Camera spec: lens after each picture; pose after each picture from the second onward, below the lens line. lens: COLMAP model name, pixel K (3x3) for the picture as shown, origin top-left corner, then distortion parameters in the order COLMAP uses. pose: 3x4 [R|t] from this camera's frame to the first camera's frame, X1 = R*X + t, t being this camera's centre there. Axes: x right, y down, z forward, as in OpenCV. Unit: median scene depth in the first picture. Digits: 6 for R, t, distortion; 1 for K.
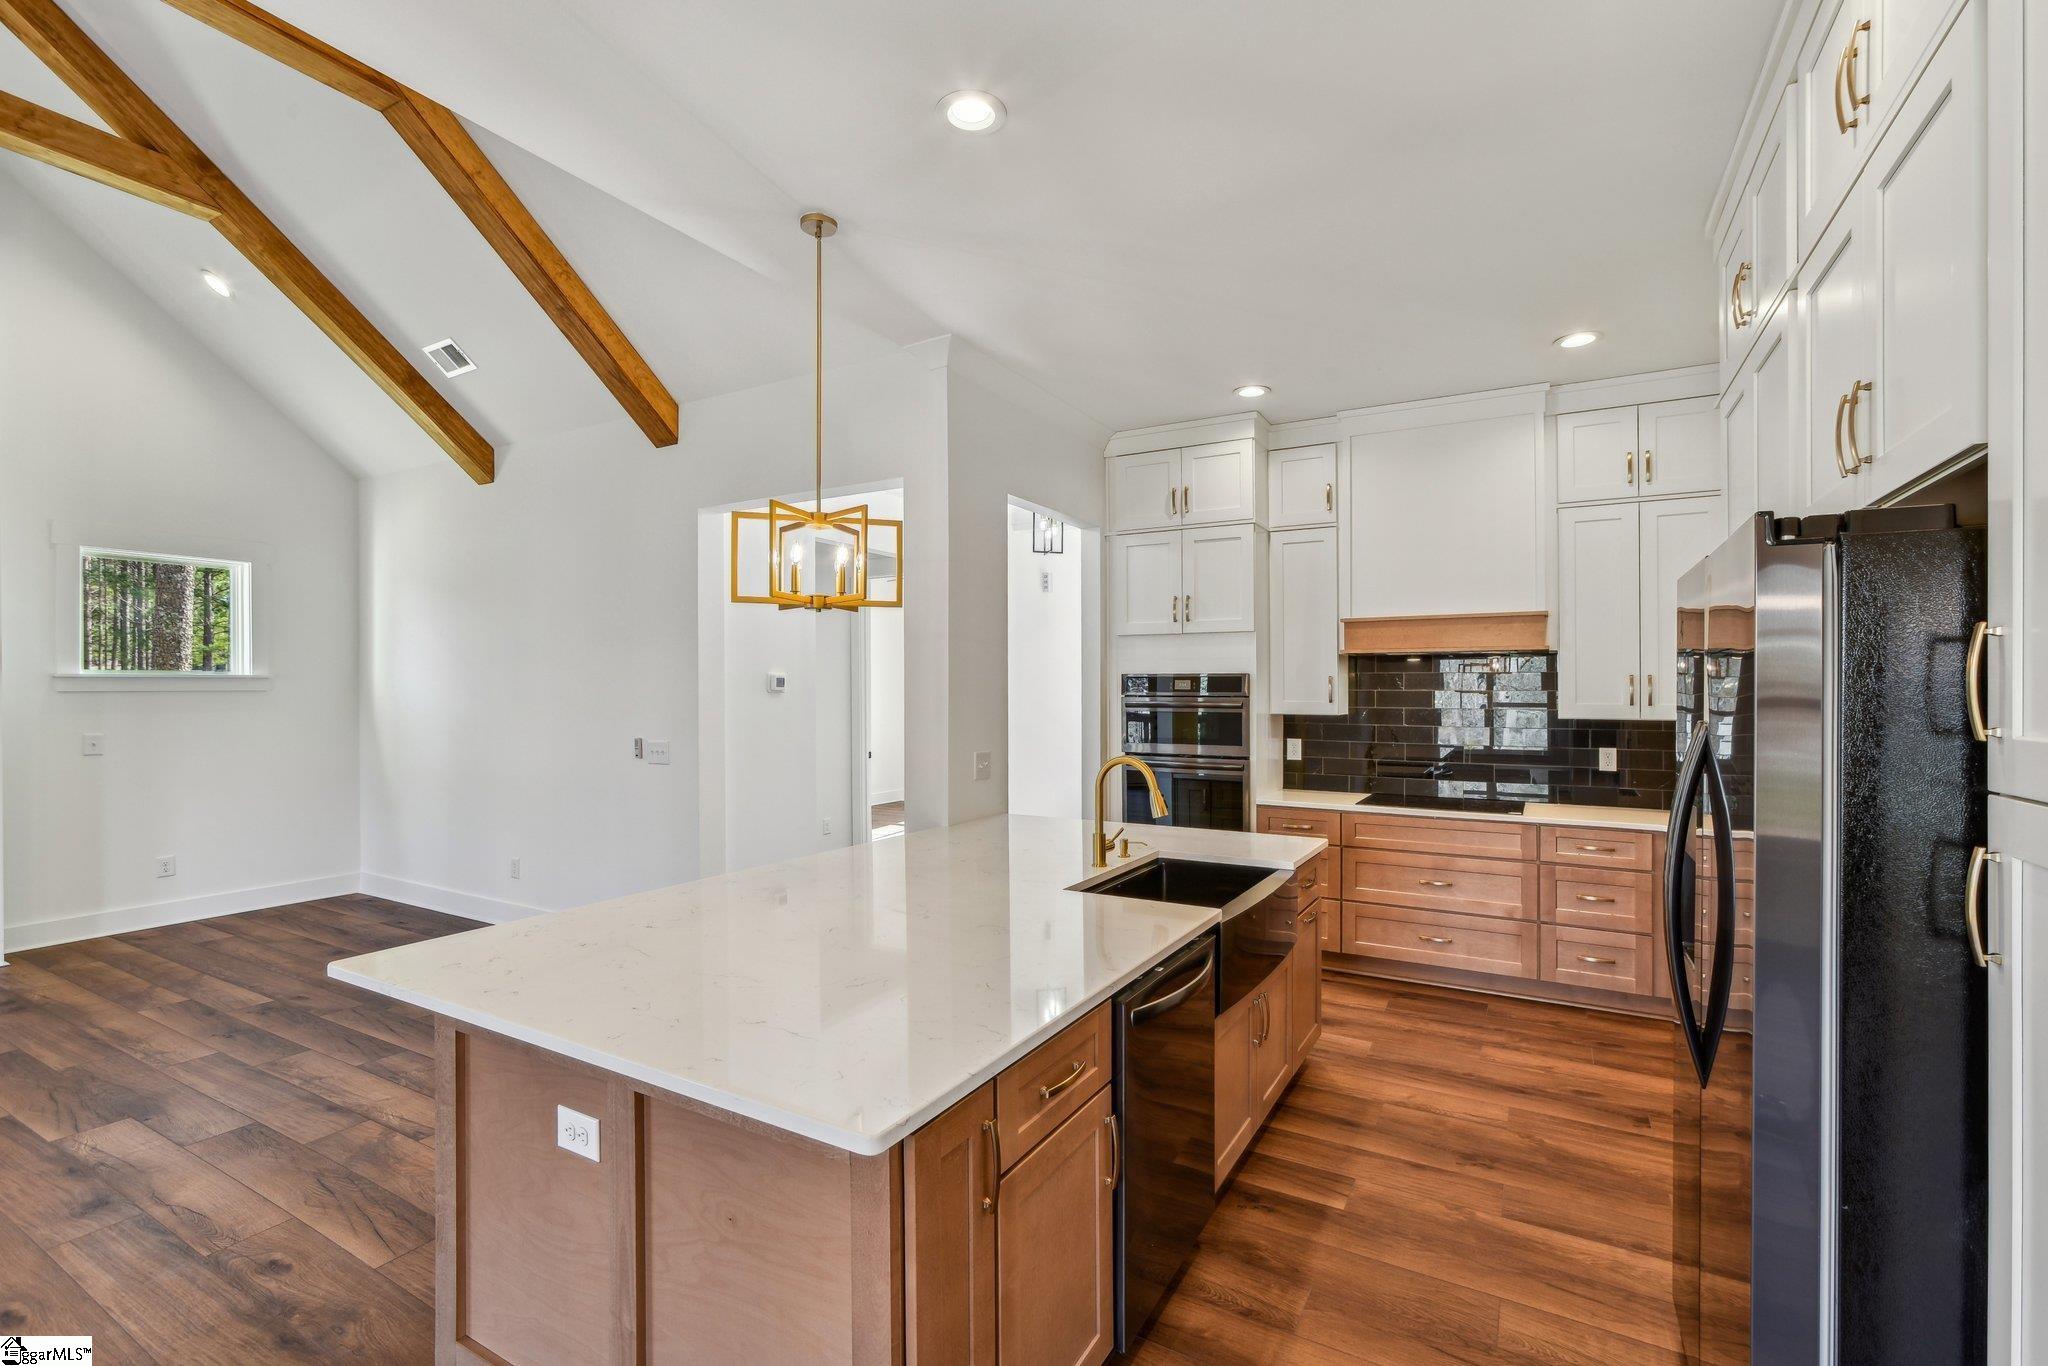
lens RADIAL K [[886.5, 0, 1027.8], [0, 886.5, 692.3], [0, 0, 1]] dist [-0.017782, 0.012328]
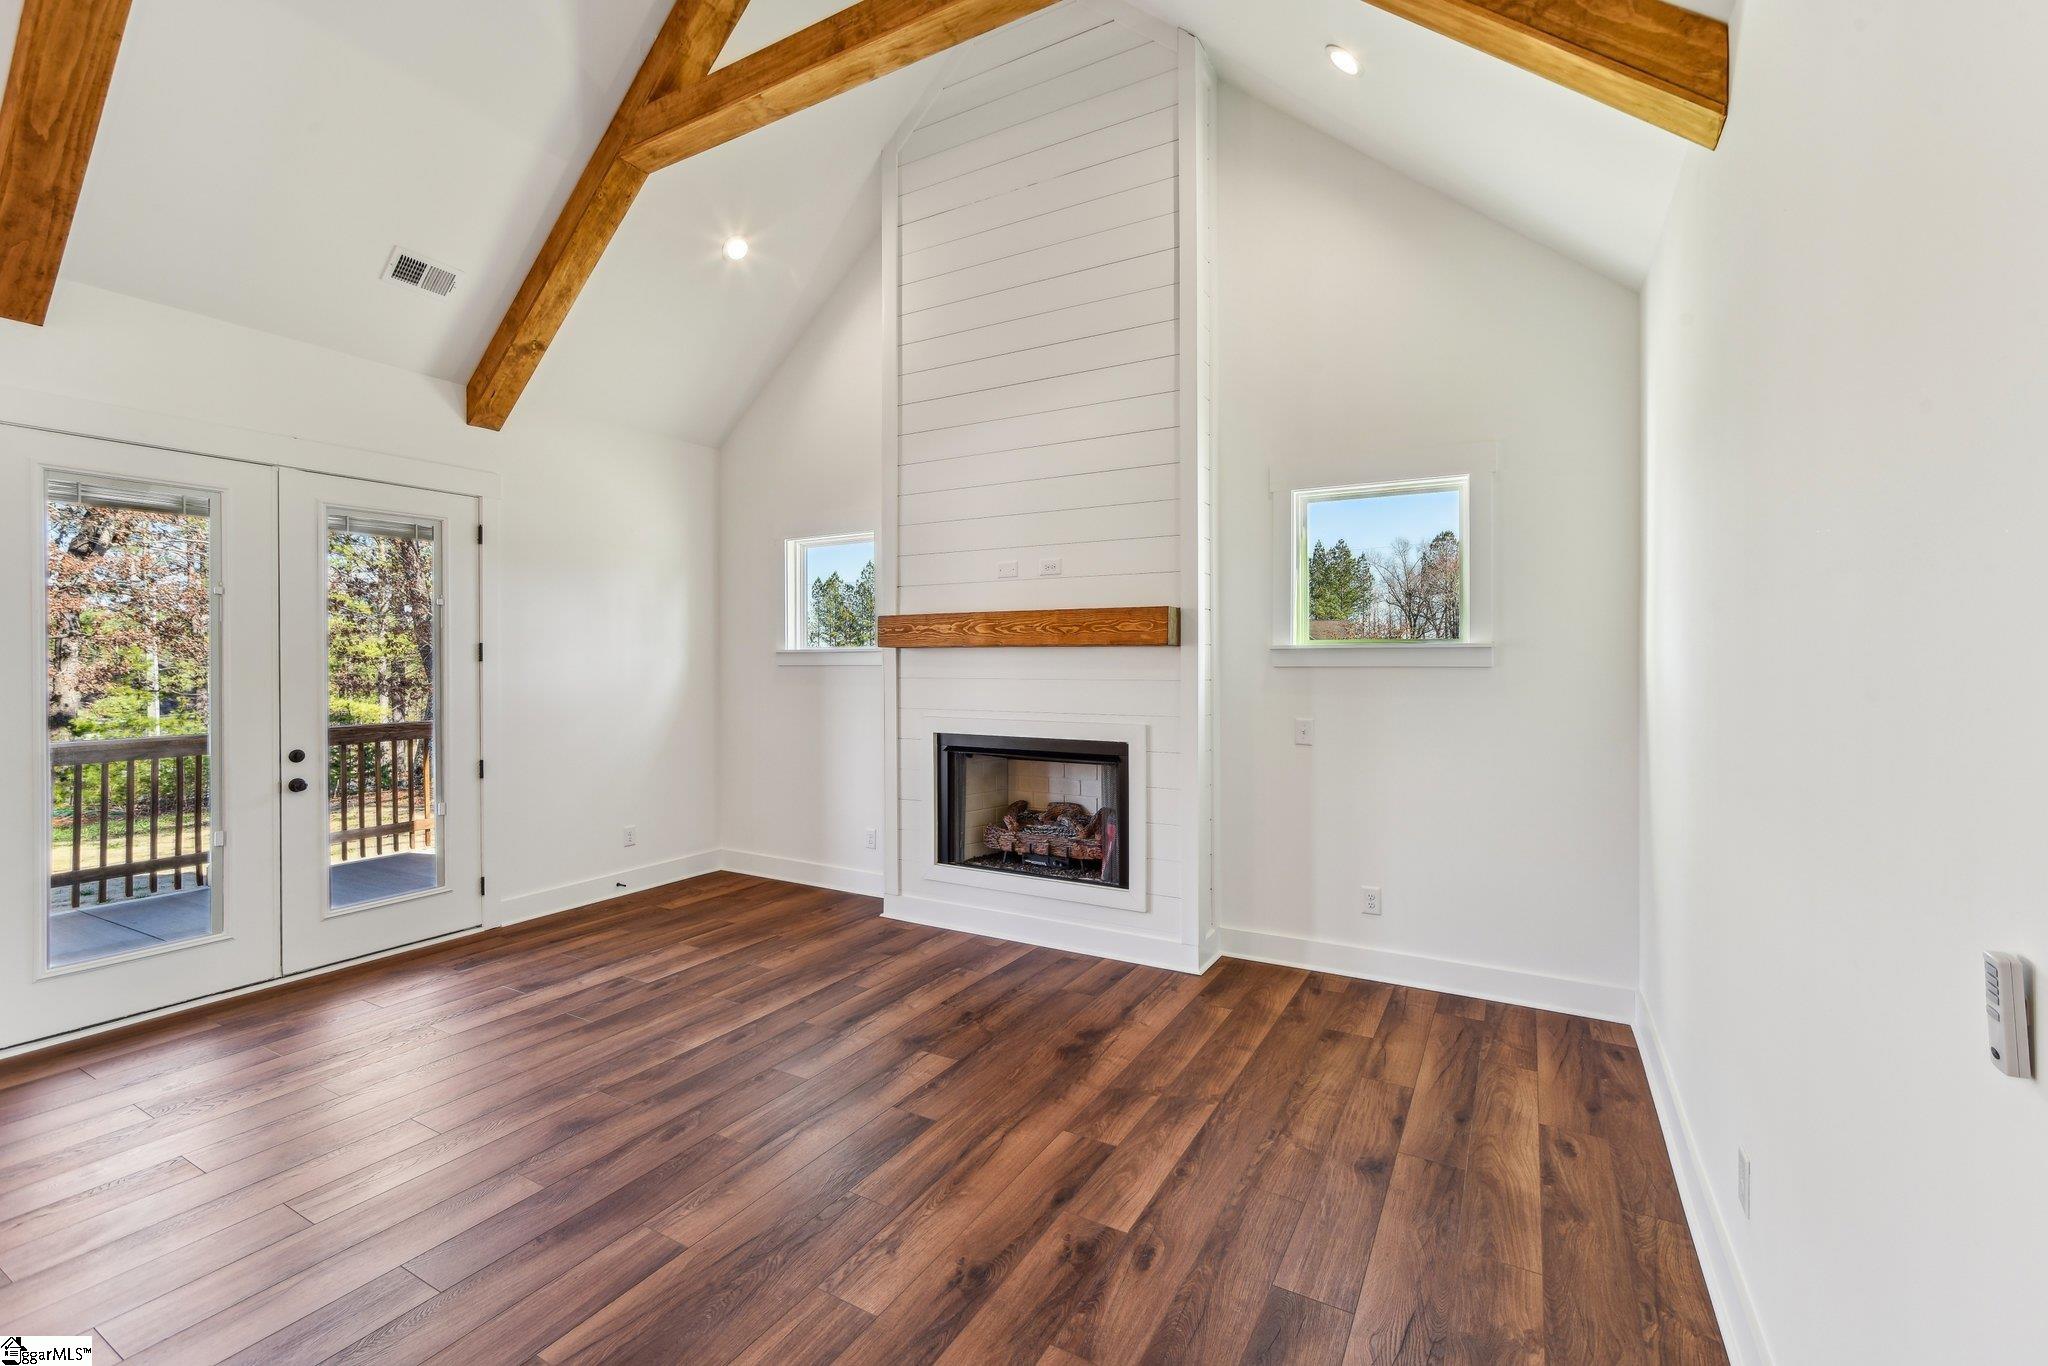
lens RADIAL K [[879.0, 0, 1043.6], [0, 879.0, 661.5], [0, 0, 1]] dist [-0.018309, 0.013168]
pose [[0.003807, 0.002261, -0.999990, -0.309819], [-0.002285, 0.999995, 0.002252, -0.007808], [0.999990, 0.002276, 0.003812, 0.937901]]
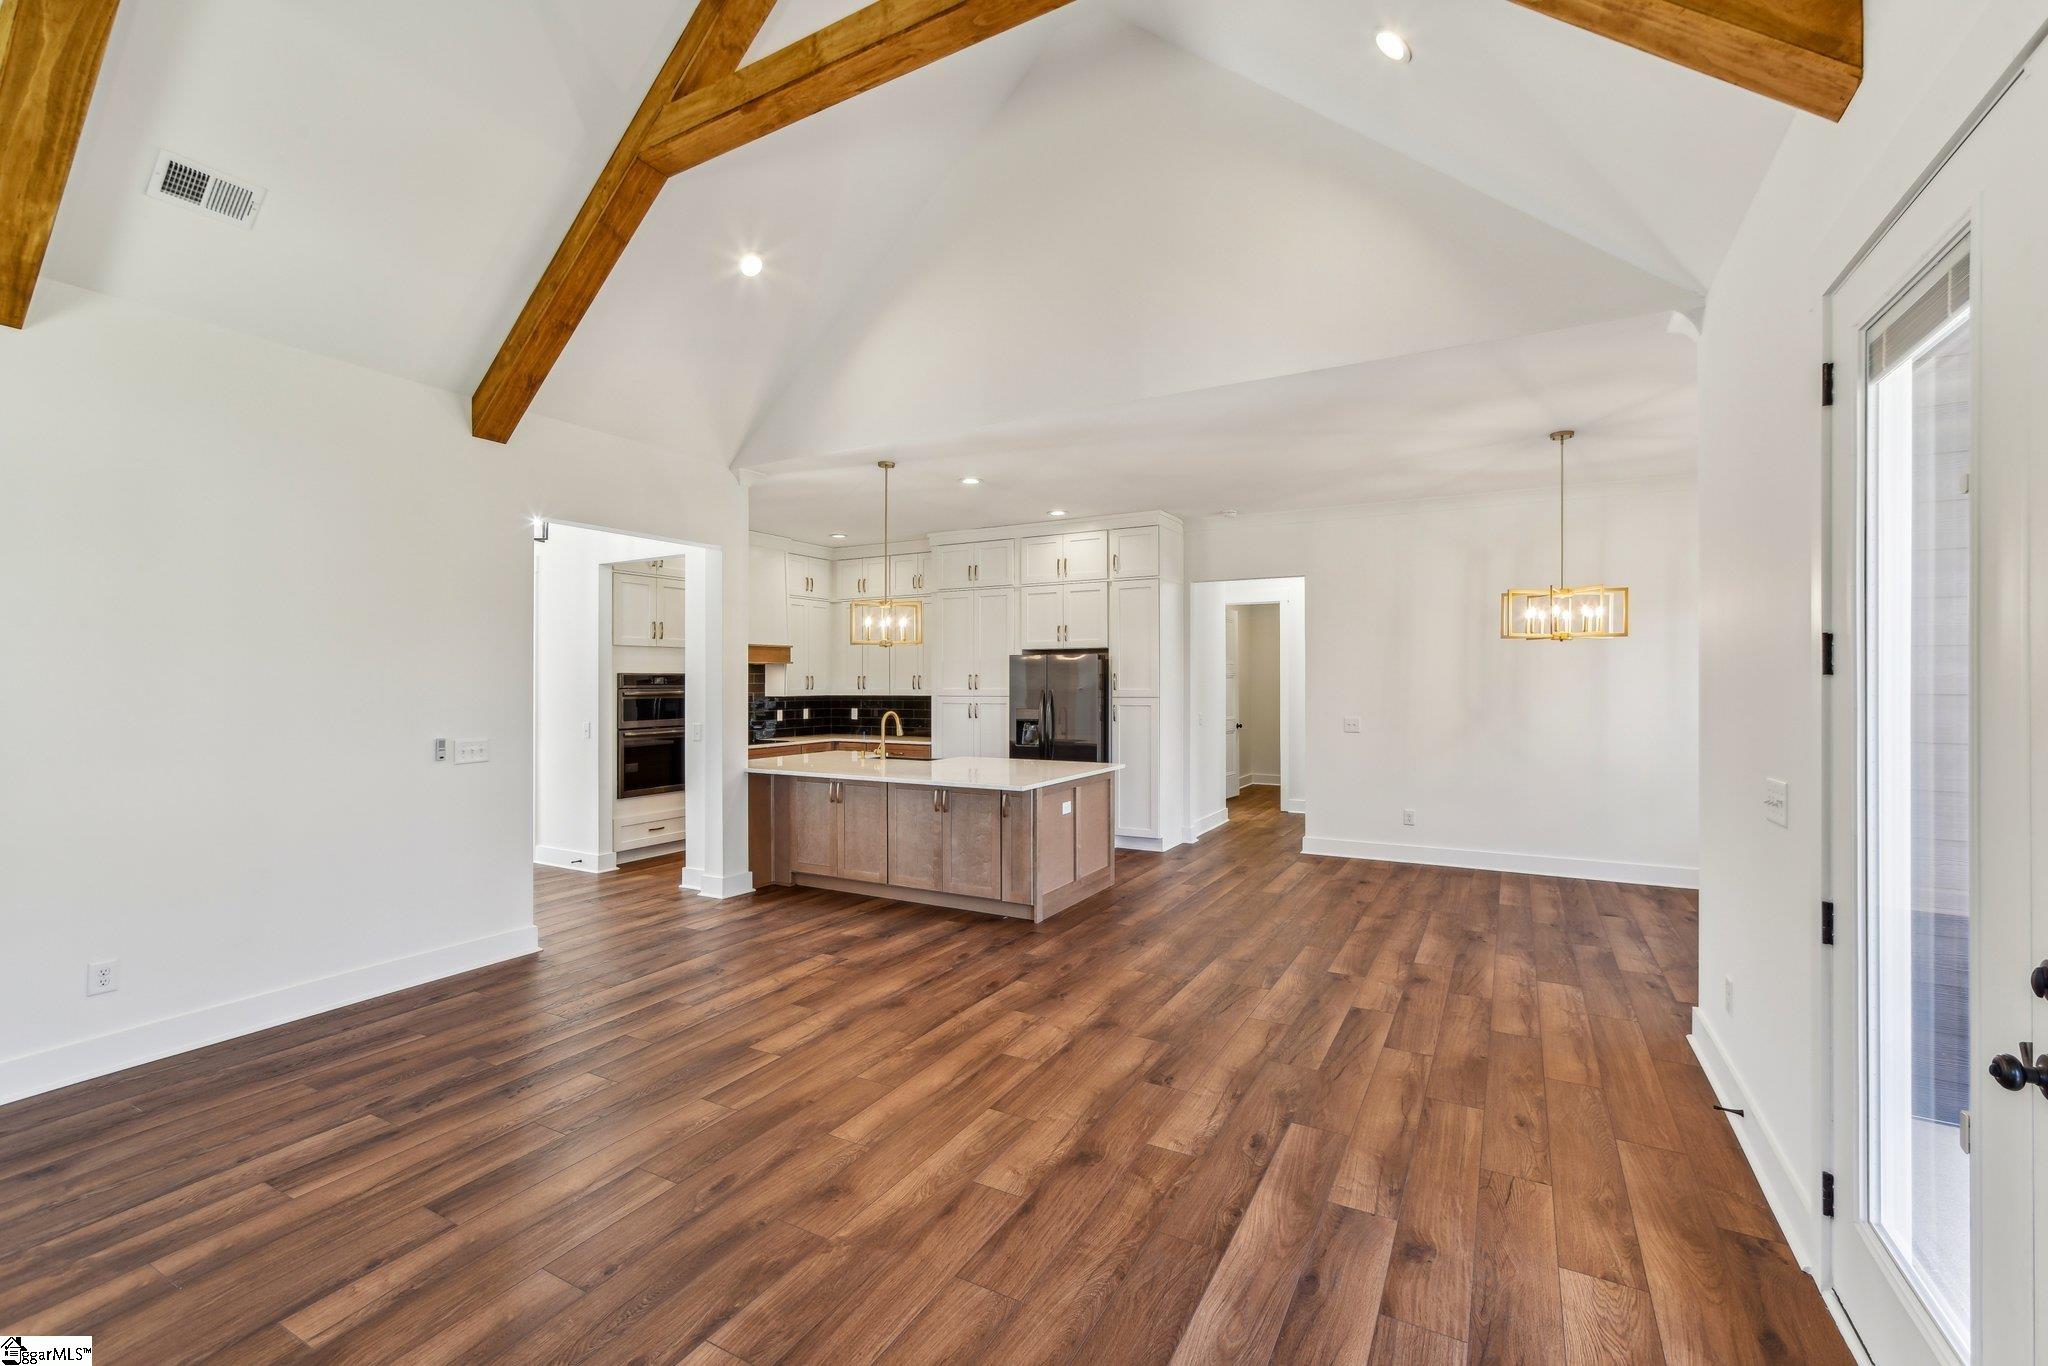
lens RADIAL K [[876.6, 0, 1033.7], [0, 876.6, 668.5], [0, 0, 1]] dist [-0.014486, 0.013406]
pose [[-0.011466, 0.014058, 0.999835, -1.579289], [0.010225, 0.999851, -0.013941, -0.003660], [-0.999882, 0.010064, -0.011608, 0.451614]]
